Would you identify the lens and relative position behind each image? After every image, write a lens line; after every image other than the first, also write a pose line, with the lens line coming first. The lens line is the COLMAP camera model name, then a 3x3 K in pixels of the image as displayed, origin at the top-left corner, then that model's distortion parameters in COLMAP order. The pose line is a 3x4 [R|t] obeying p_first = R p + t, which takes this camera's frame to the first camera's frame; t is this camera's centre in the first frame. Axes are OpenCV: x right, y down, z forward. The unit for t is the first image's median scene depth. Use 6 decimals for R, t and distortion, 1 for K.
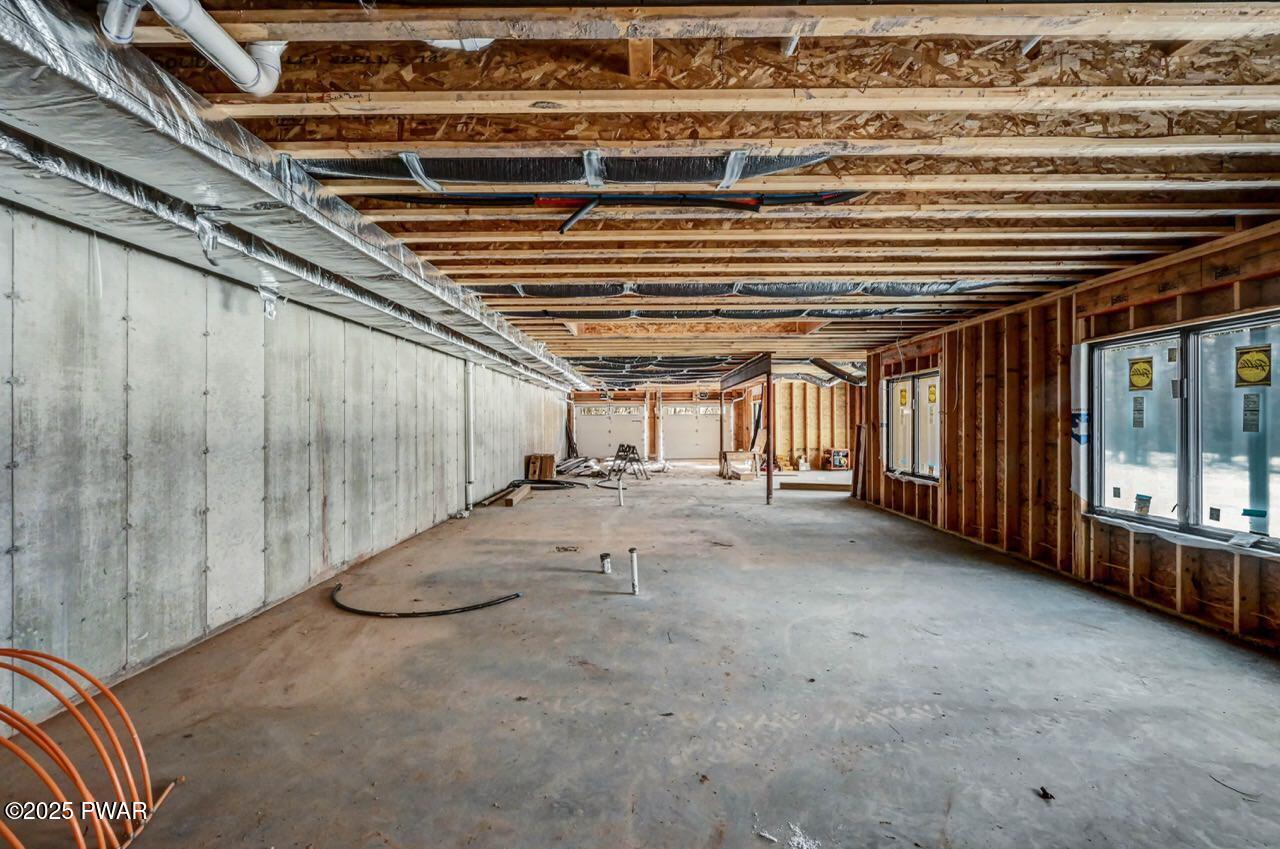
lens RADIAL K [[581.8, 0, 638.0], [0, 581.8, 423.7], [0, 0, 1]] dist [-0.003088, 0.000779]
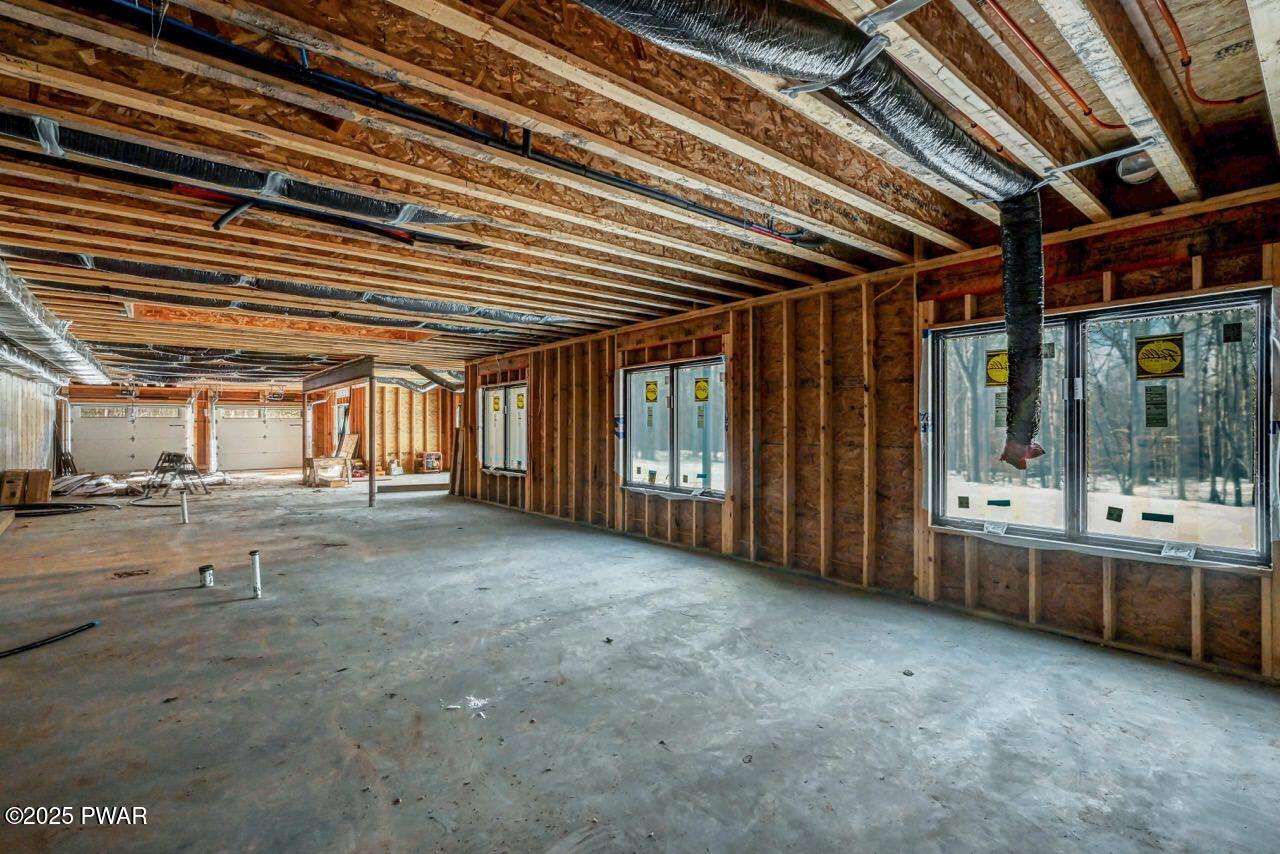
lens RADIAL K [[581.8, 0, 638.9], [0, 581.8, 428.9], [0, 0, 1]] dist [-0.003088, 0.000779]
pose [[0.769190, -0.000200, 0.639021, -0.160436], [0.001292, 0.999998, -0.001241, 0.015774], [-0.639019, 0.001780, 0.769189, -0.183596]]
